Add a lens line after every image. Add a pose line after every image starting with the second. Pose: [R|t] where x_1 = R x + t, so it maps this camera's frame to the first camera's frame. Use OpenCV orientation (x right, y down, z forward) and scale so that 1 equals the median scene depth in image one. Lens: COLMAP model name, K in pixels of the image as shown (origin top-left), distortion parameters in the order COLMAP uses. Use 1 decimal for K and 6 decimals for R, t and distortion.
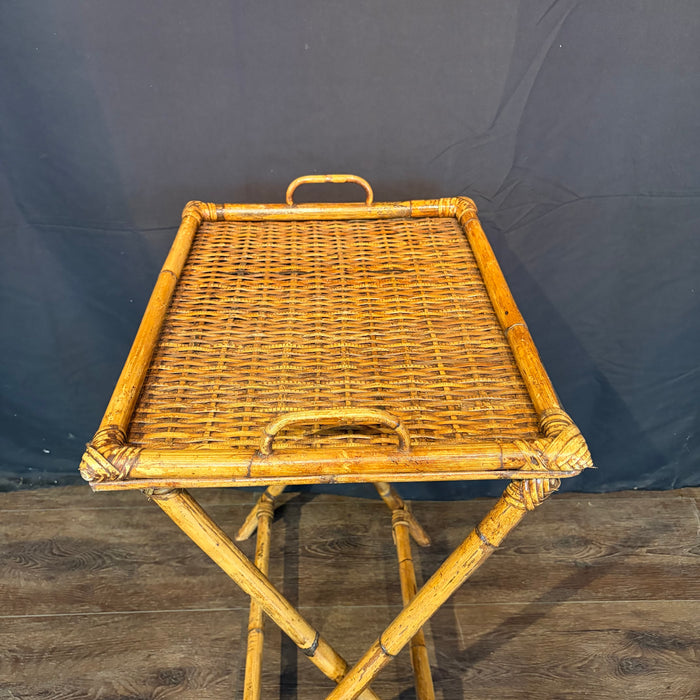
lens RADIAL K [[732.9, 0, 347.8], [0, 732.9, 350.9], [0, 0, 1]] dist [0.021353, 0.000000]
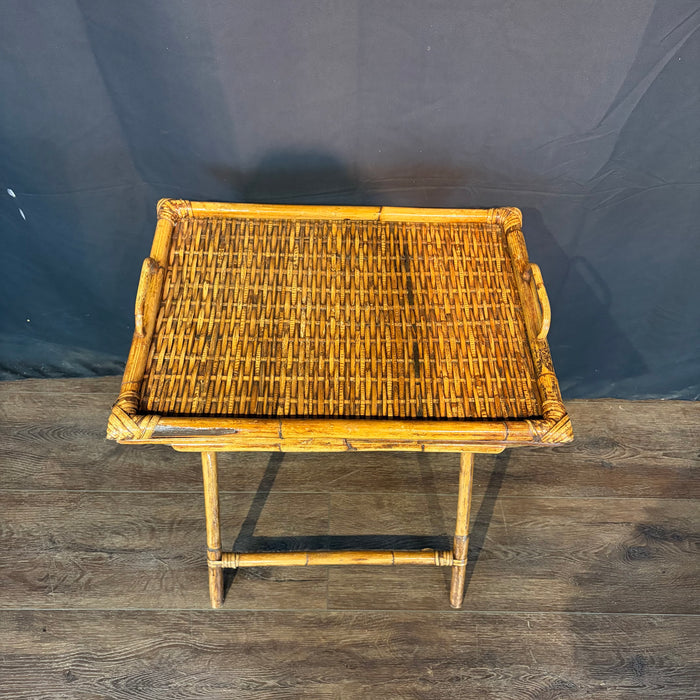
lens RADIAL K [[732.9, 0, 353.2], [0, 732.9, 356.6], [0, 0, 1]] dist [0.021353, 0.000000]
pose [[0.999087, 0.042379, 0.005386, -0.119280], [-0.041718, 0.940689, 0.336694, -0.284676], [0.009202, -0.336612, 0.941599, -0.078630]]
